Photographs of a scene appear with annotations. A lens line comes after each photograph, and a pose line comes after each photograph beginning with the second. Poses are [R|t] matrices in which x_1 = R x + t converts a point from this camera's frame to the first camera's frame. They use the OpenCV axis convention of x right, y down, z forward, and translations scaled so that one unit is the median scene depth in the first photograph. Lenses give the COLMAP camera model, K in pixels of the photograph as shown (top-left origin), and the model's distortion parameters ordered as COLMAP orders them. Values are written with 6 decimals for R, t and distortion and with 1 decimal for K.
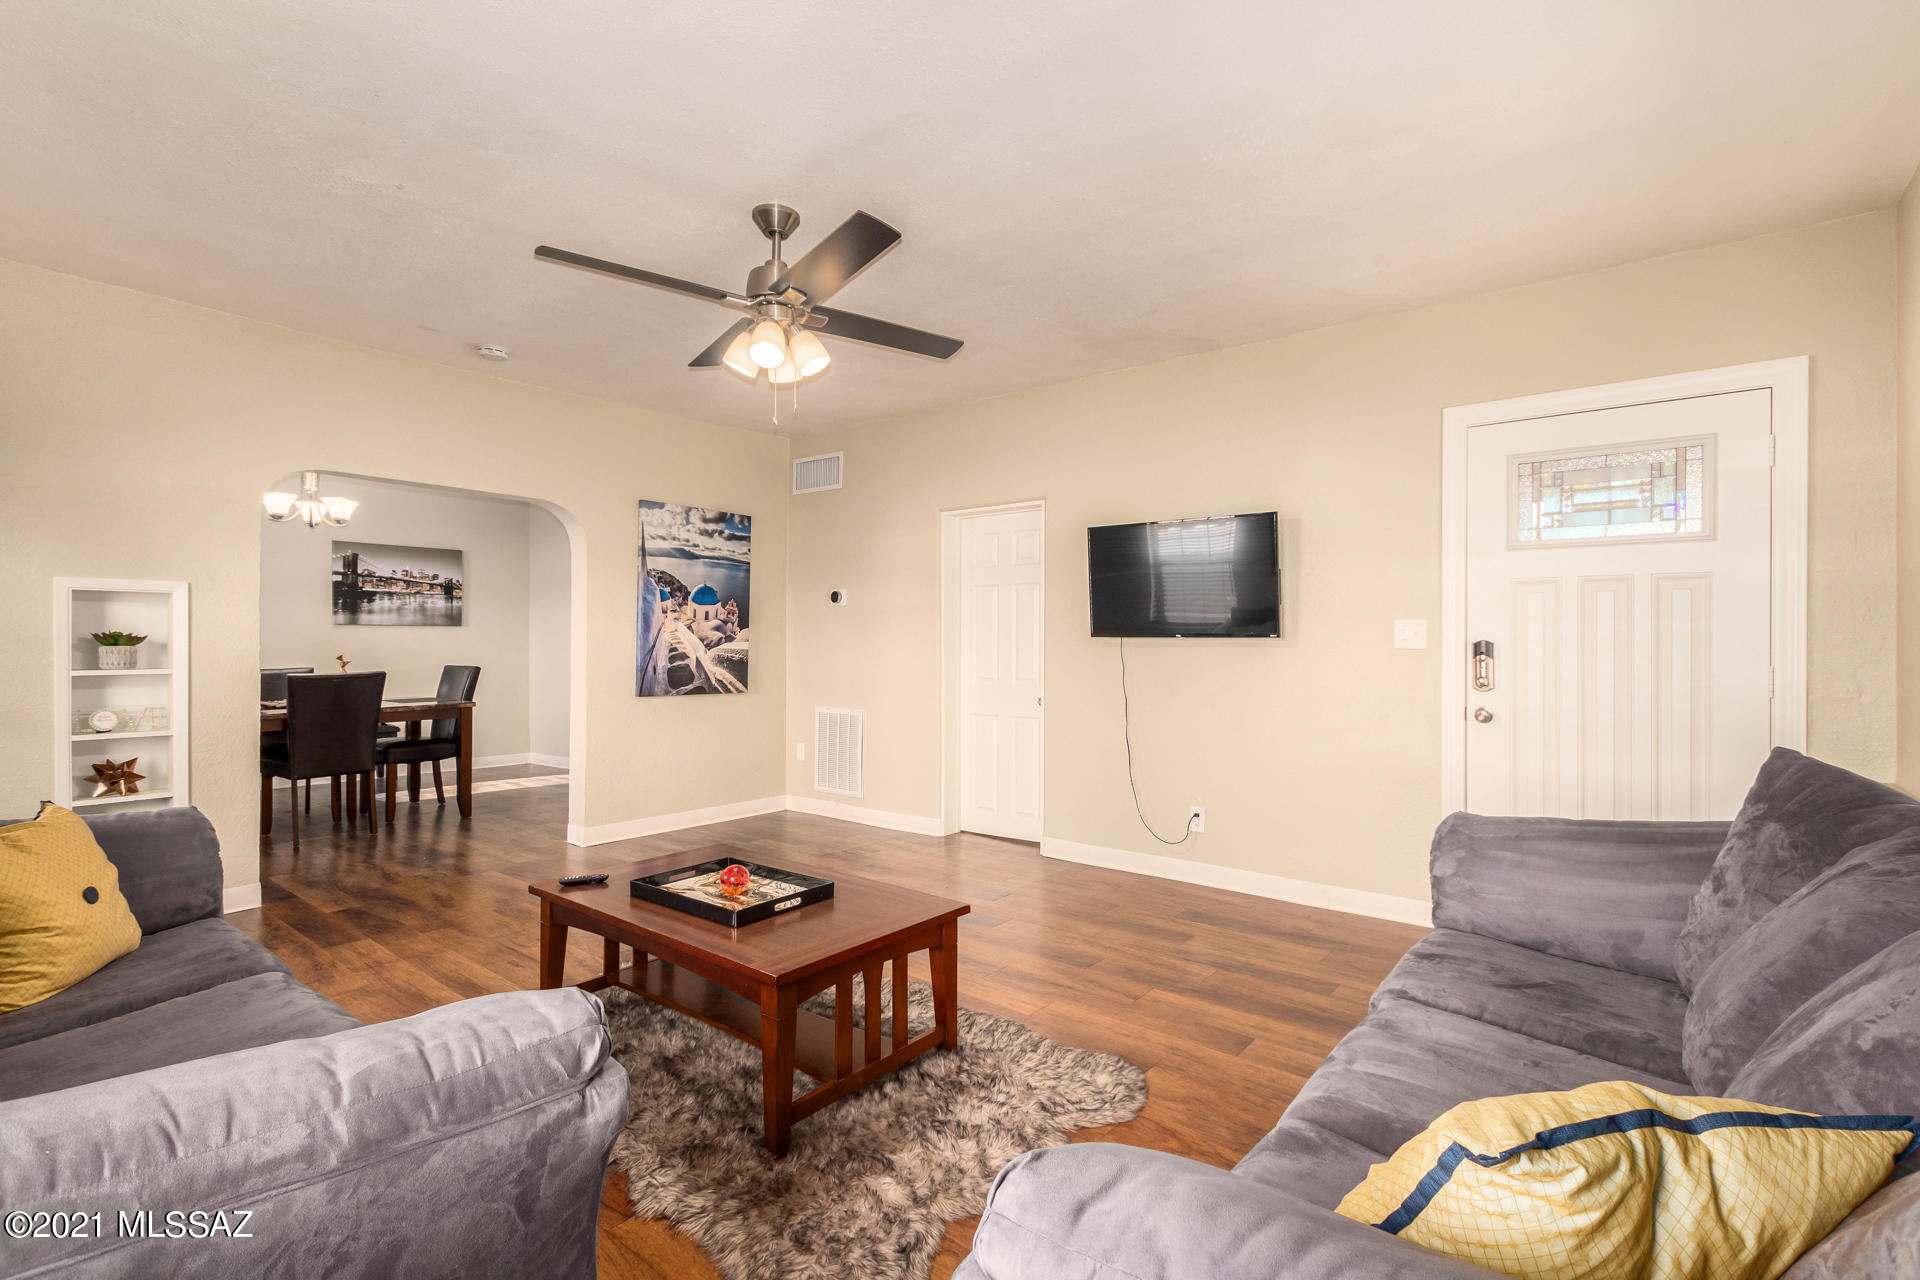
lens RADIAL K [[876.9, 0, 963.7], [0, 876.9, 635.2], [0, 0, 1]] dist [0.004180, 0.000531]
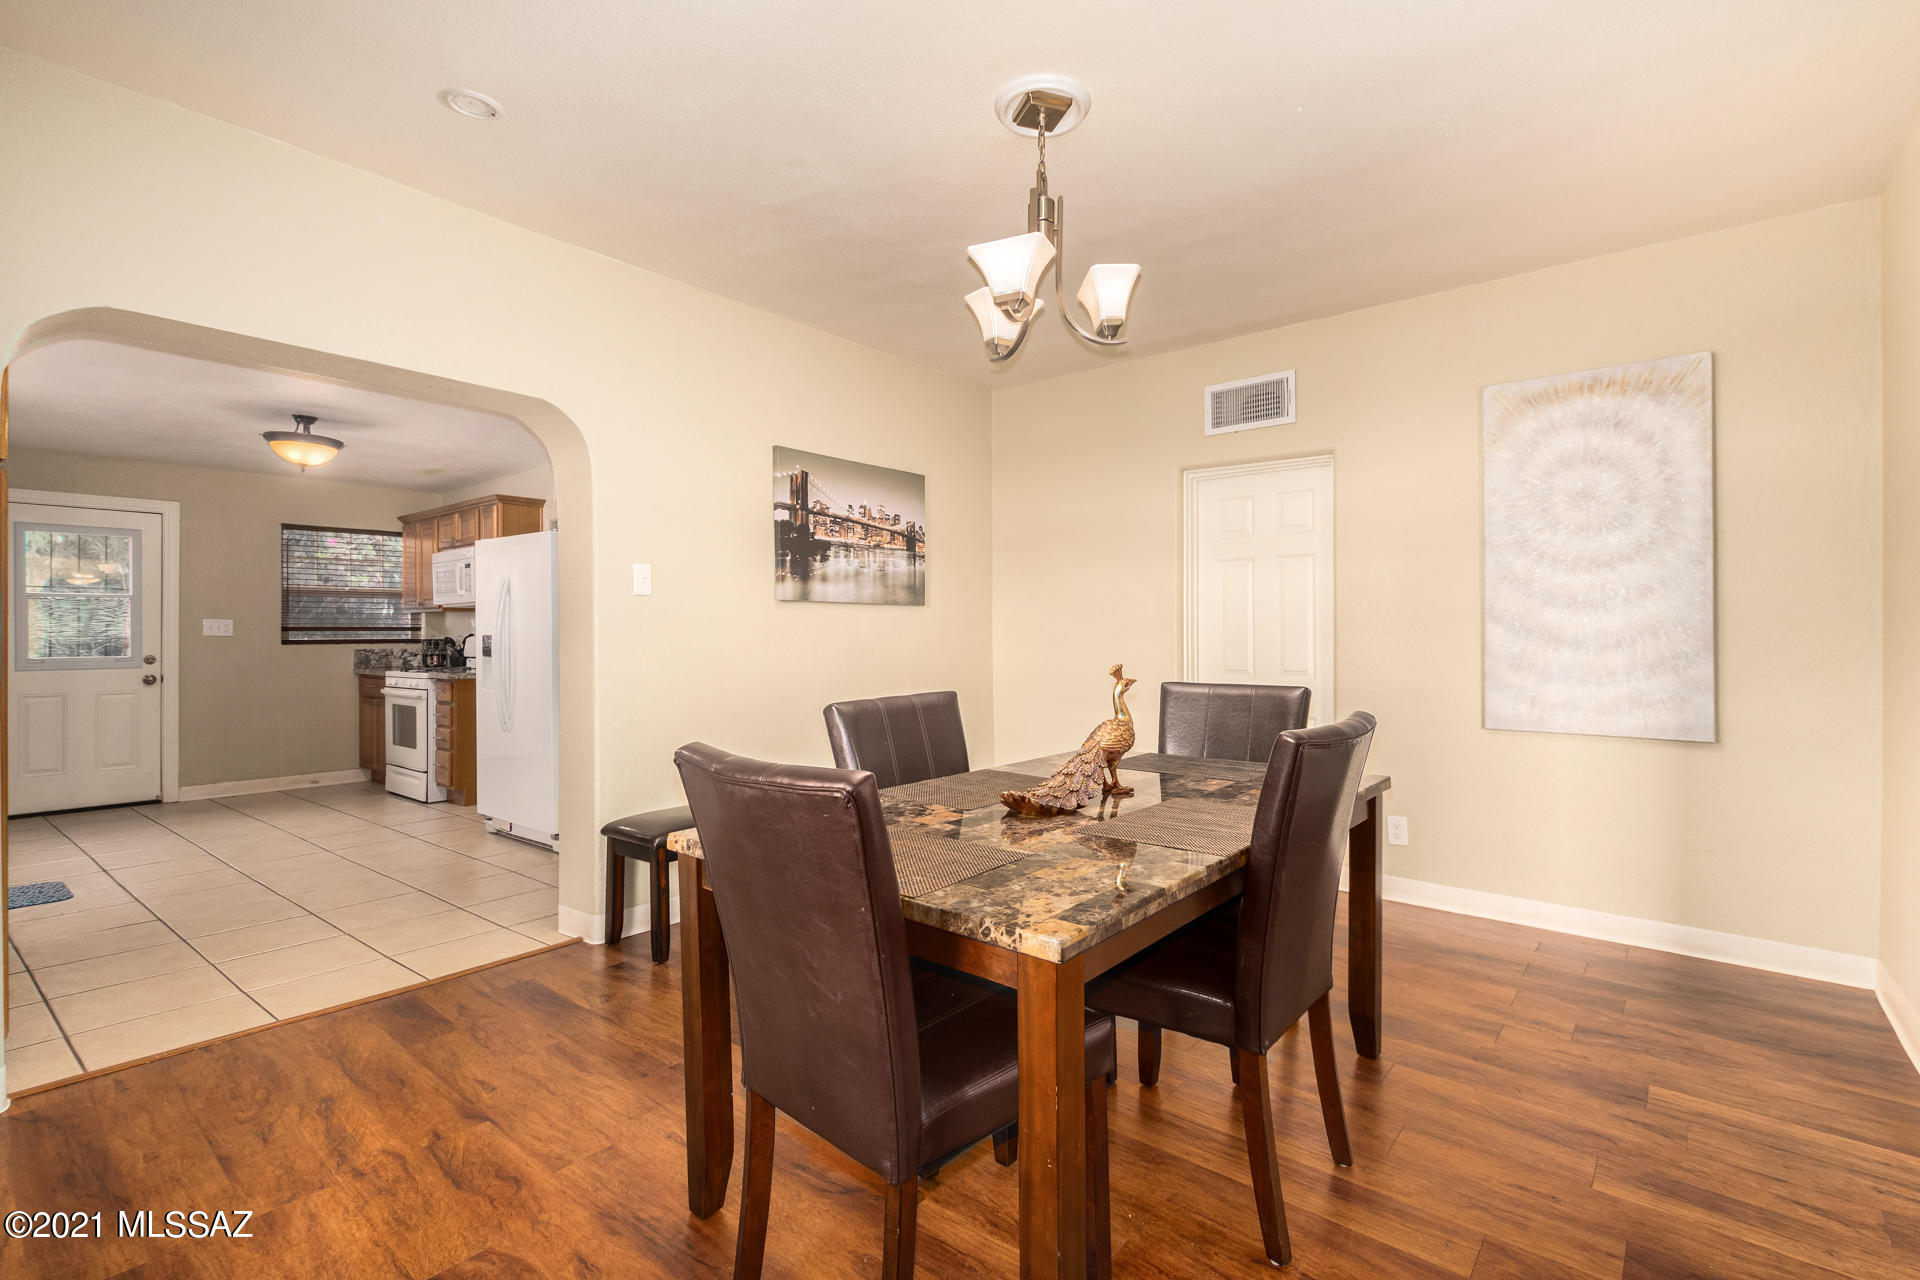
lens RADIAL K [[874.1, 0, 957.3], [0, 874.1, 629.0], [0, 0, 1]] dist [0.000929, -0.000092]
pose [[0.999748, -0.007110, -0.021292, -0.778478], [0.007203, 0.999965, 0.004294, 0.004638], [0.021261, -0.004446, 0.999764, 0.605979]]
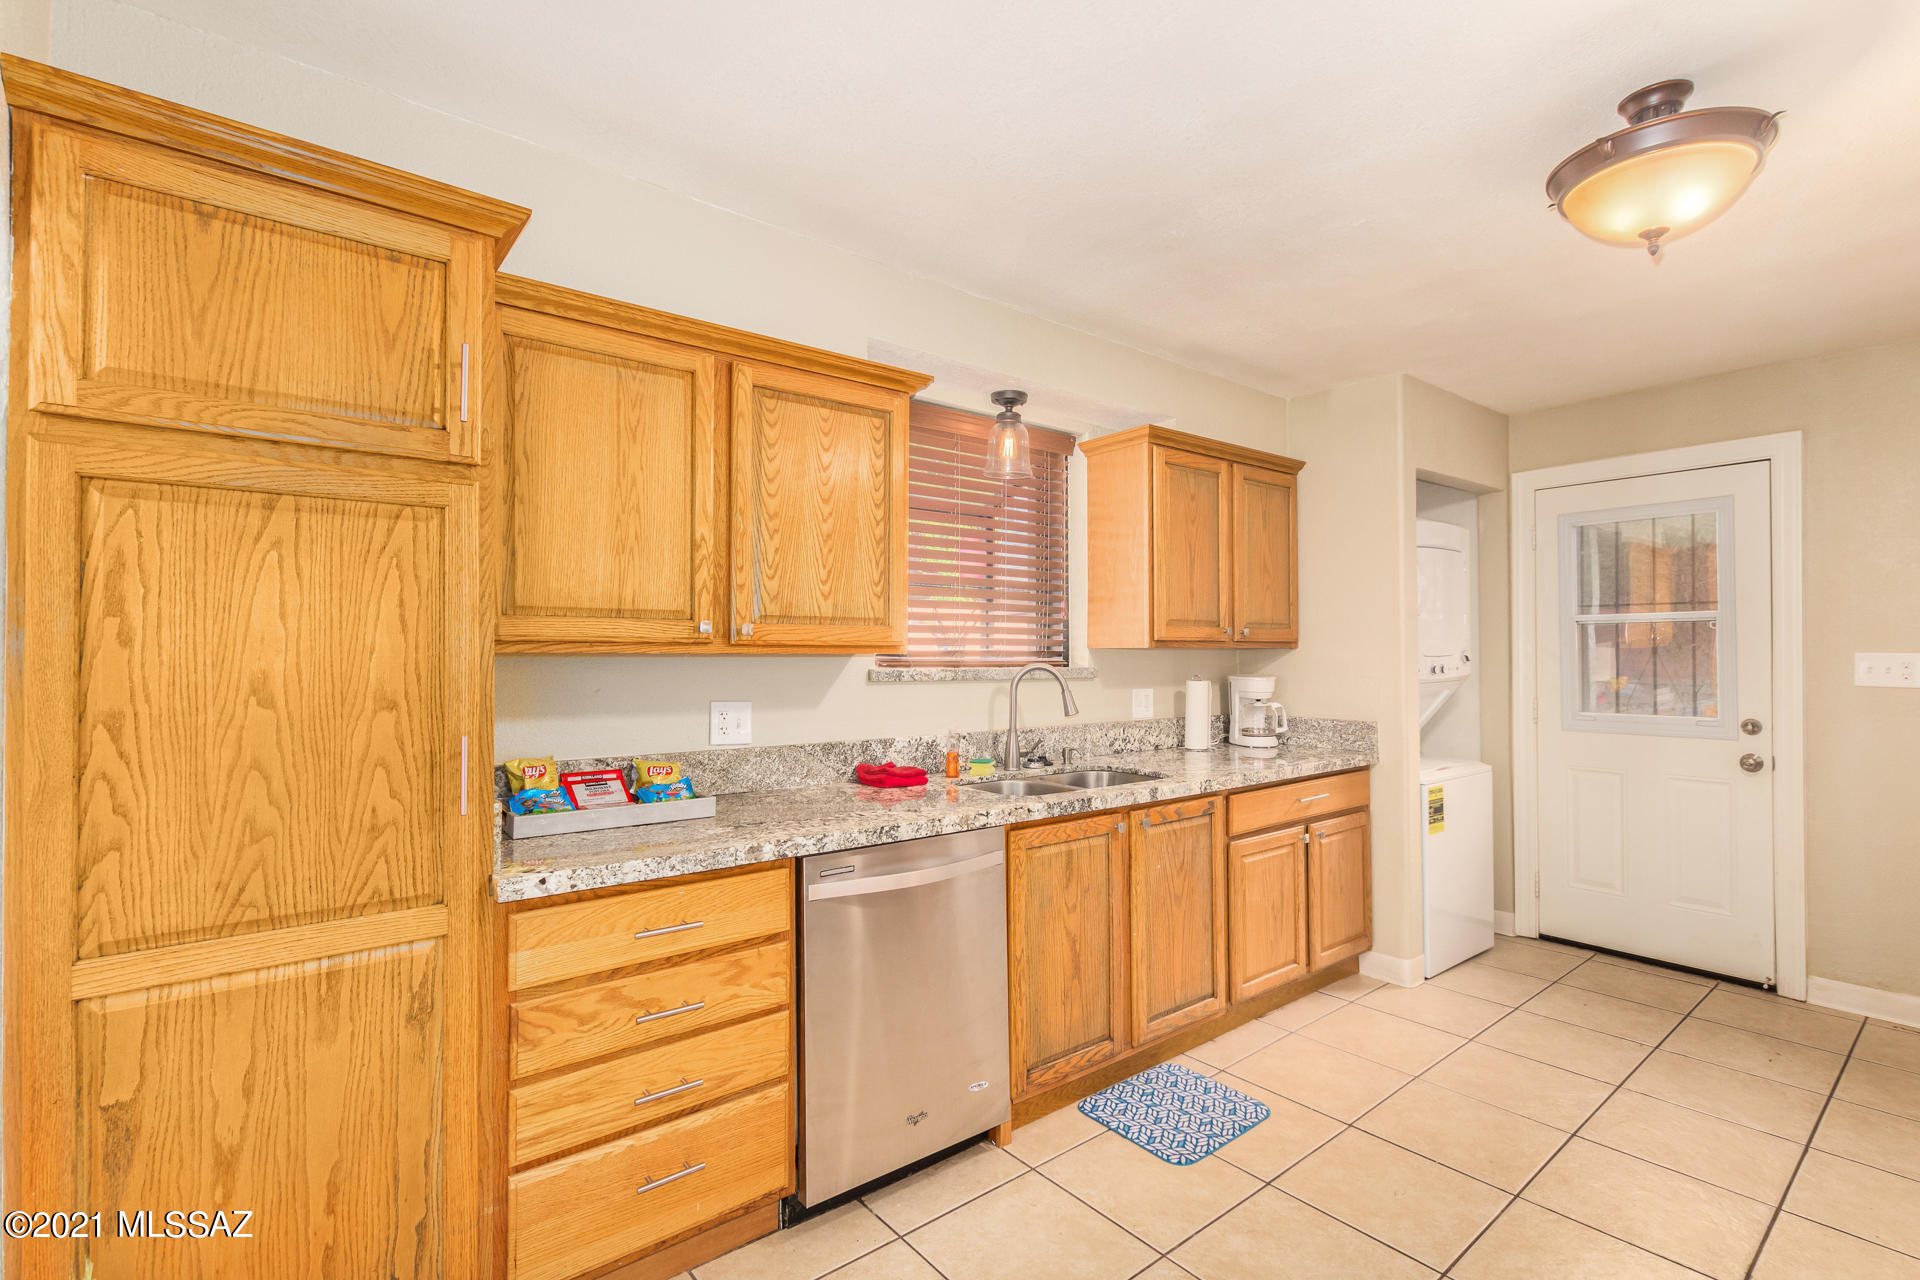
lens RADIAL K [[887.8, 0, 971.3], [0, 887.8, 641.0], [0, 0, 1]] dist [0.004235, 0.000271]
pose [[-0.225131, -0.013250, -0.974238, -1.088945], [0.011178, 0.999807, -0.016180, -0.015090], [0.974264, -0.014533, -0.224940, 1.294915]]
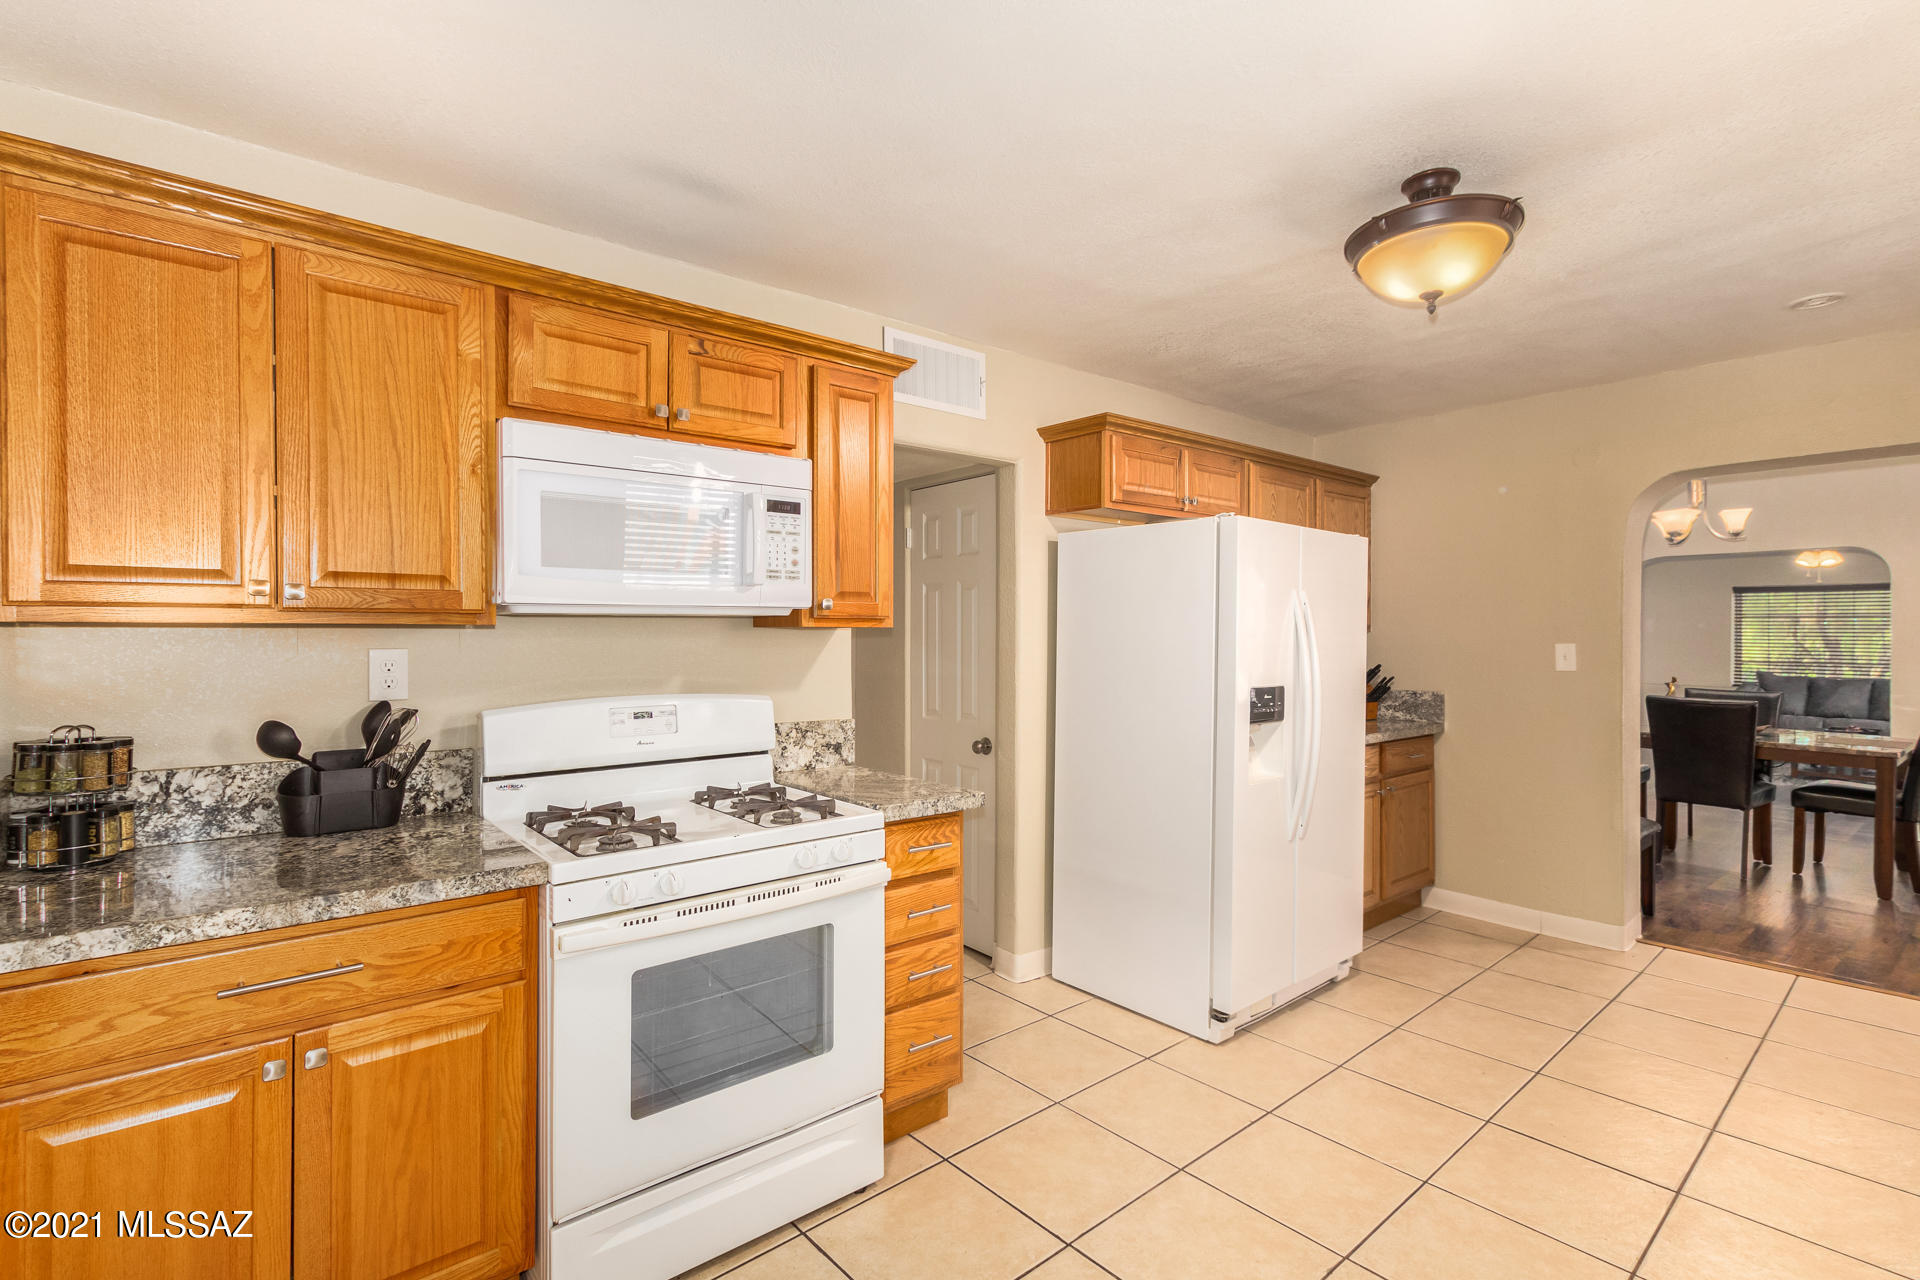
lens RADIAL K [[885.3, 0, 974.5], [0, 885.3, 633.2], [0, 0, 1]] dist [-0.000089, -0.000188]
pose [[0.204765, -0.002840, 0.978807, -1.838033], [-0.011895, 0.999915, 0.005389, -0.021470], [-0.978739, -0.012747, 0.204714, 1.563770]]
